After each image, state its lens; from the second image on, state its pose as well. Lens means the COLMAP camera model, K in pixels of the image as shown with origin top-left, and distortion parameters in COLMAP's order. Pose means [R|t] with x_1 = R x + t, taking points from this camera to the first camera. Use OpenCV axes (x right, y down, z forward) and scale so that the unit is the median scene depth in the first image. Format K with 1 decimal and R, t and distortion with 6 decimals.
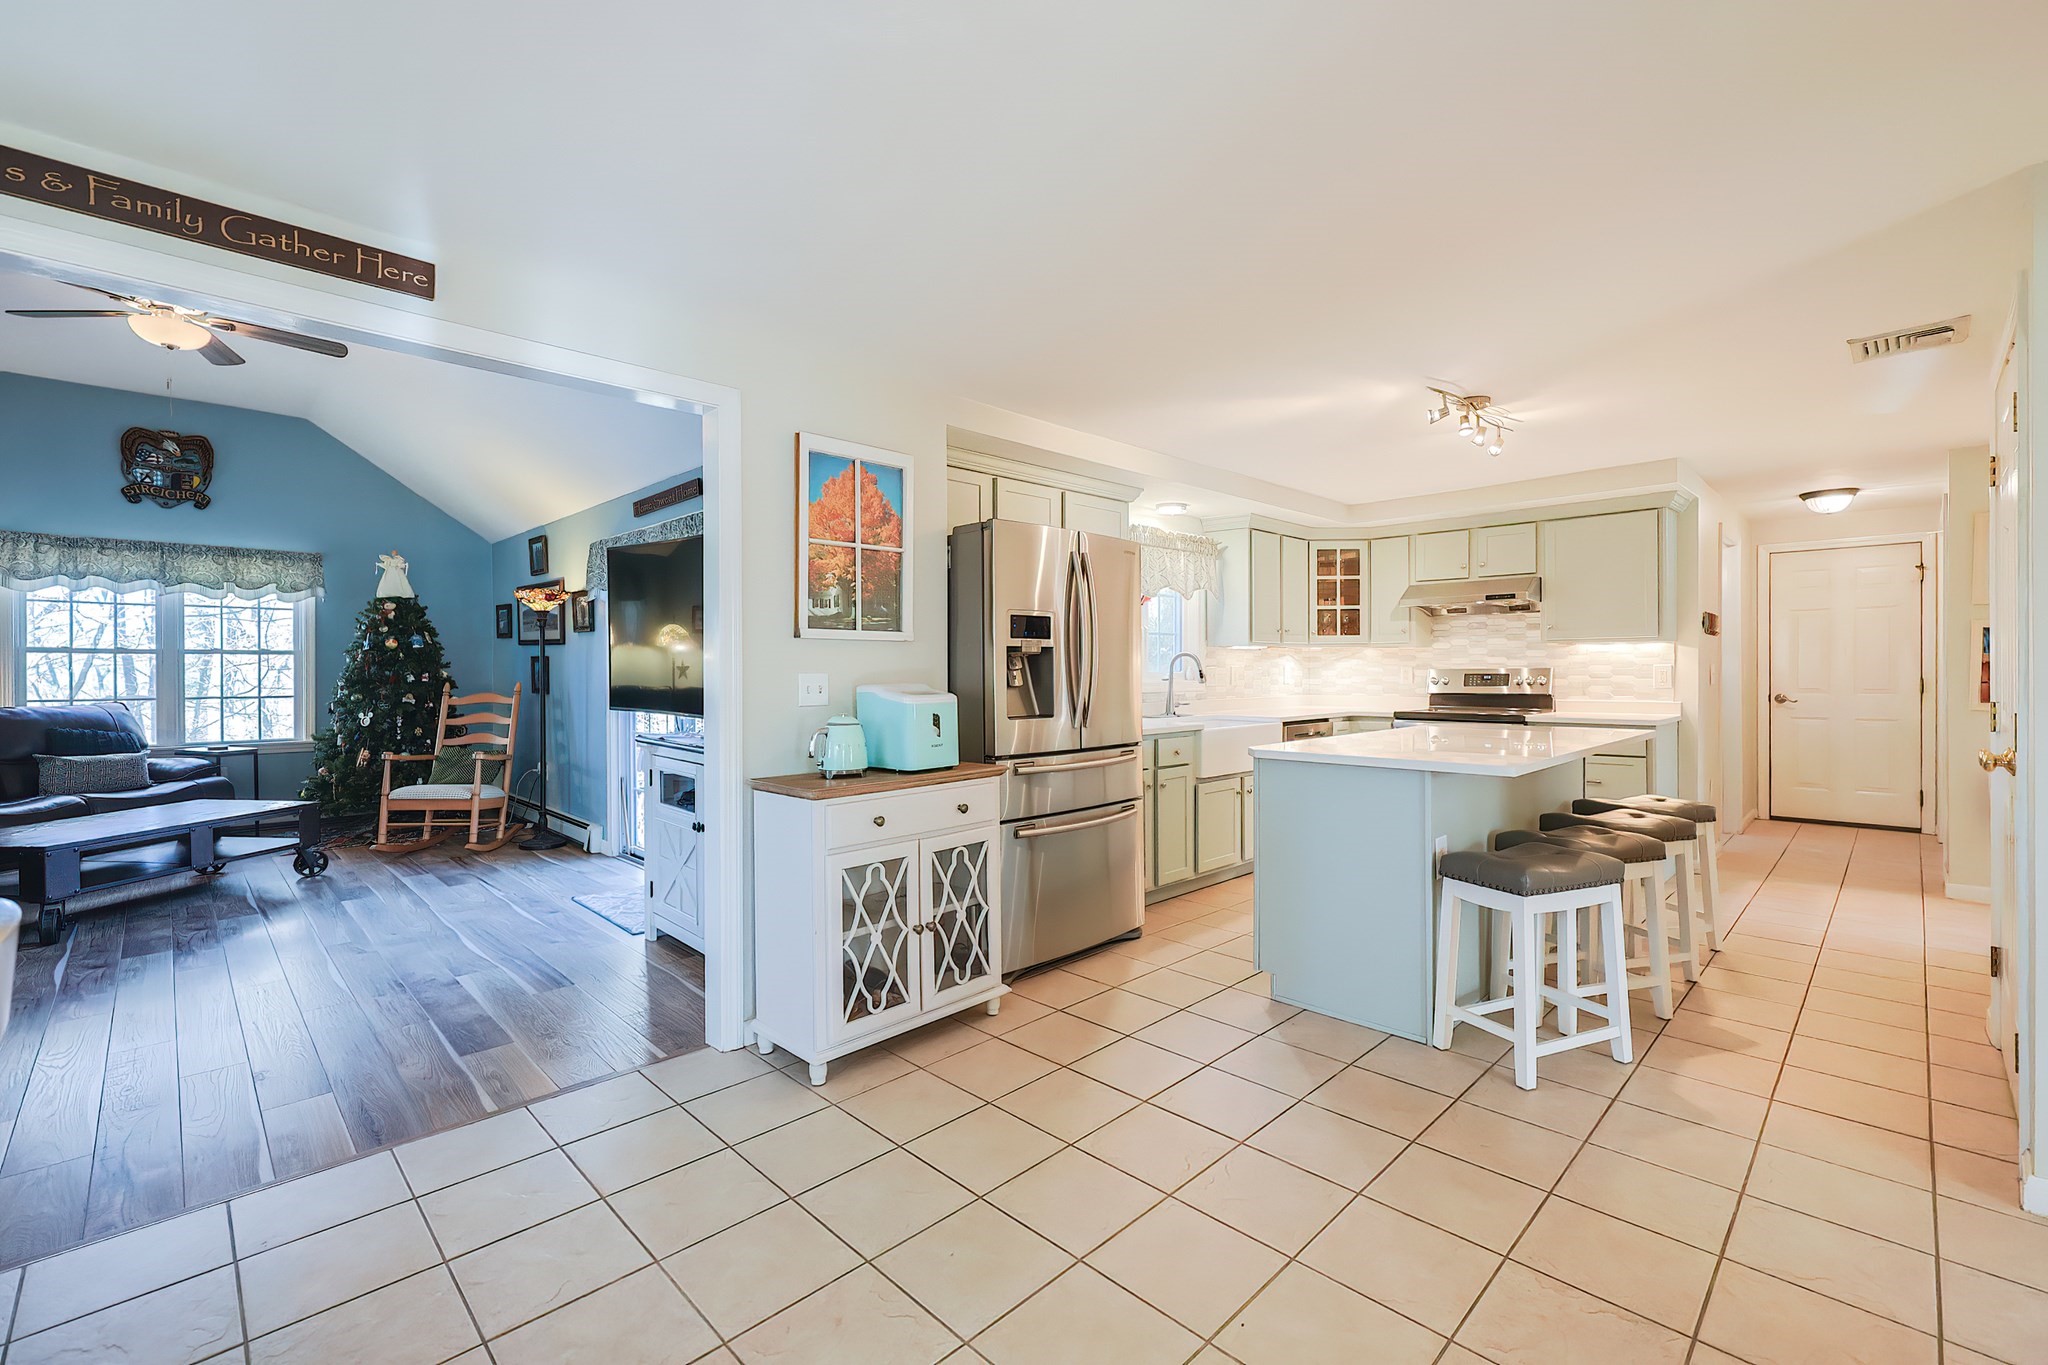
lens RADIAL K [[880.6, 0, 1034.7], [0, 880.6, 676.6], [0, 0, 1]] dist [0.001329, -0.000332]
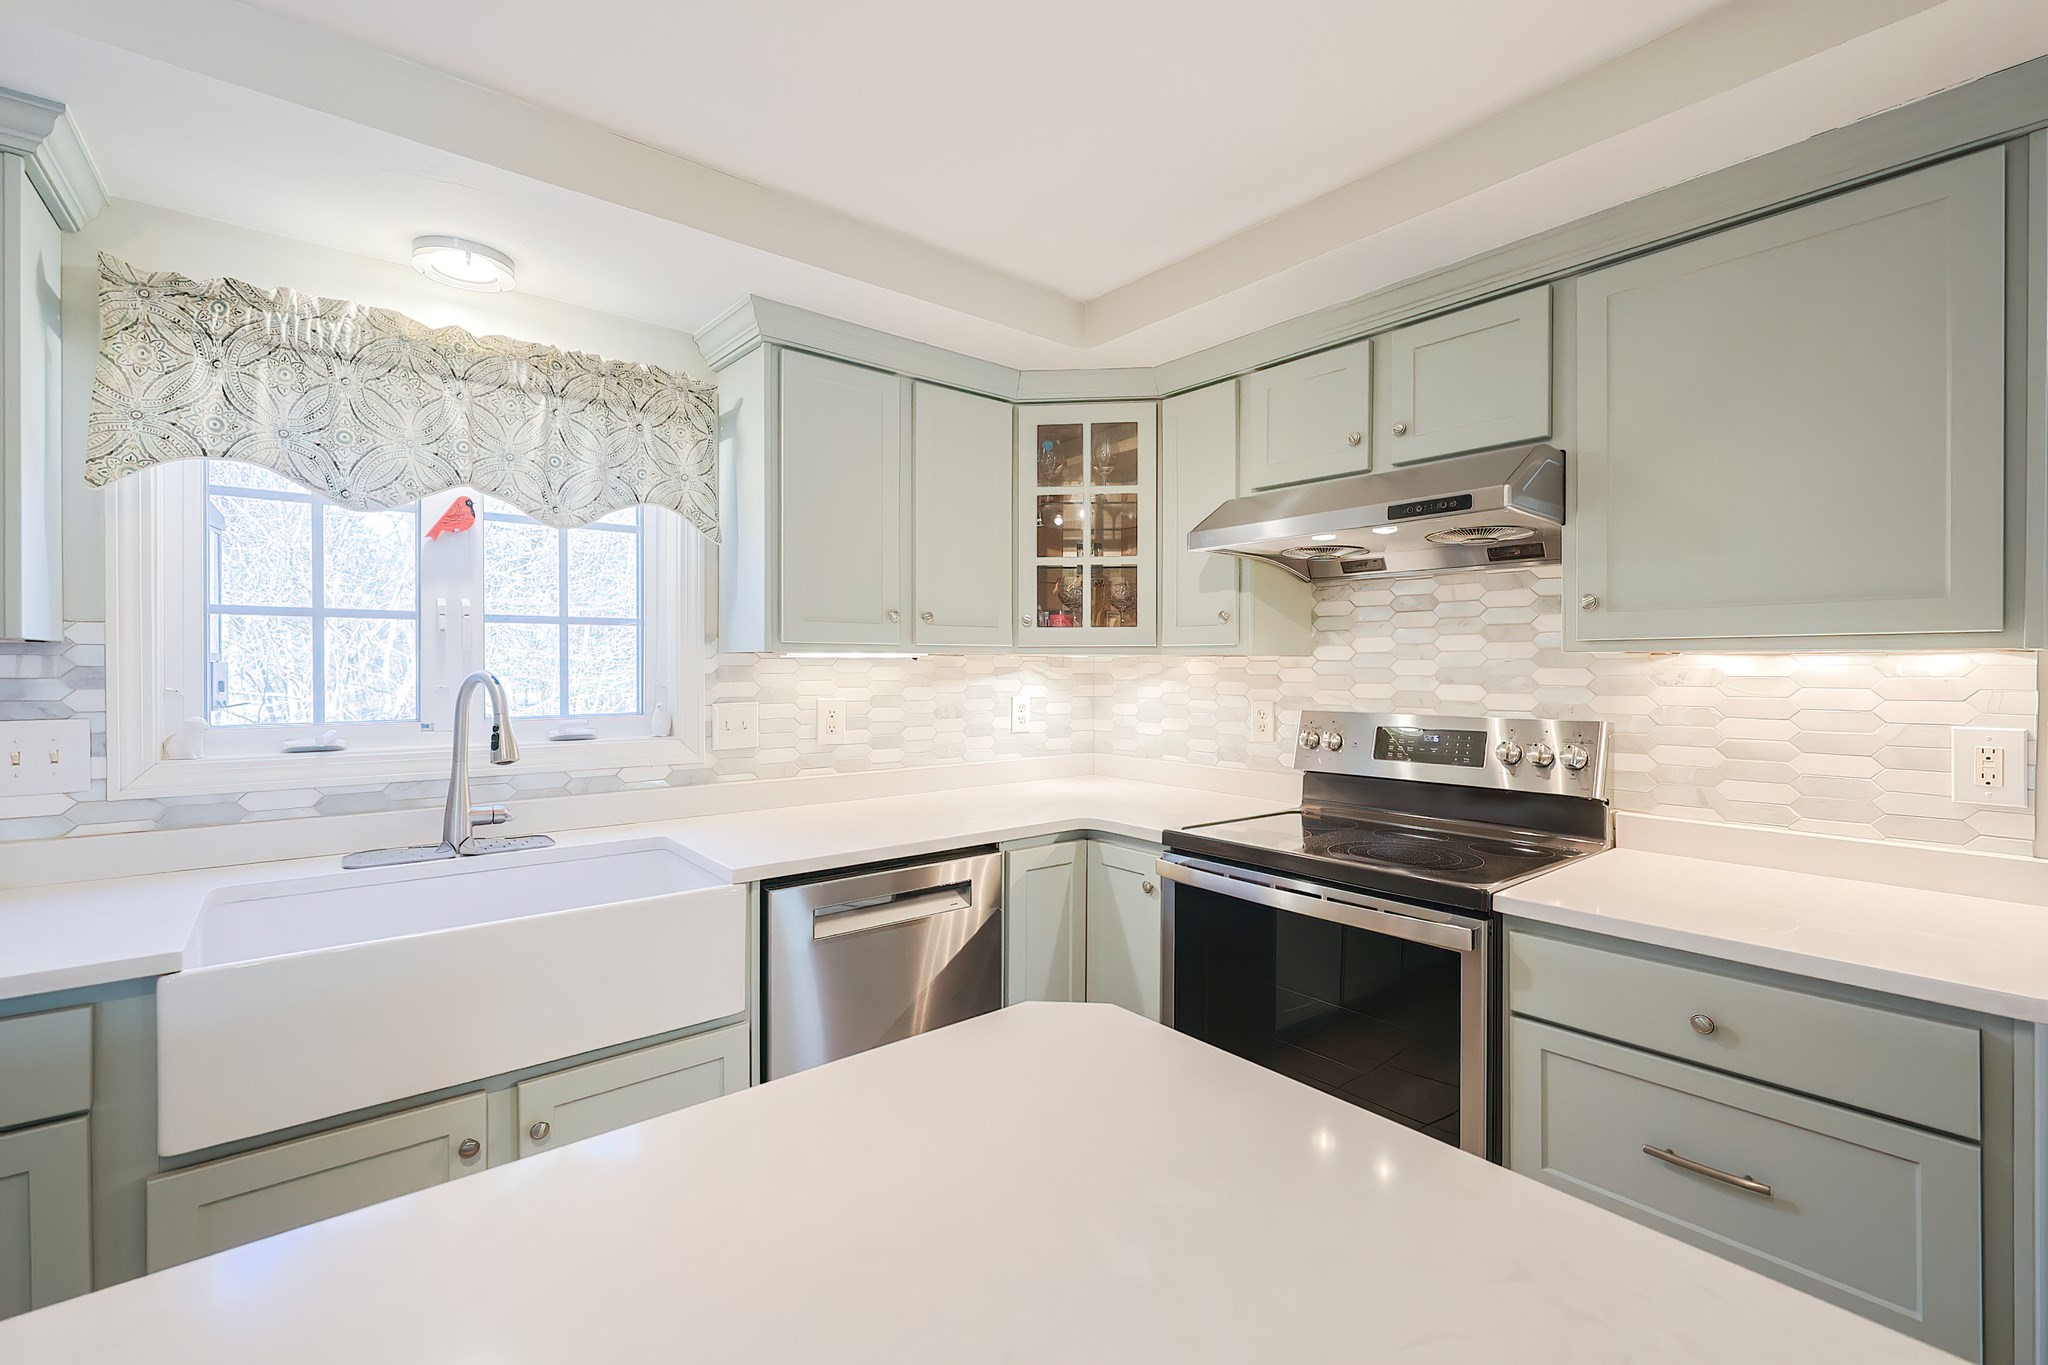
lens RADIAL K [[880.6, 0, 1037.3], [0, 880.6, 669.0], [0, 0, 1]] dist [0.001329, -0.000332]
pose [[0.995391, 0.007646, -0.095599, 0.393342], [-0.008148, 0.999955, -0.004855, -0.026698], [0.095558, 0.005612, 0.995408, 0.625550]]
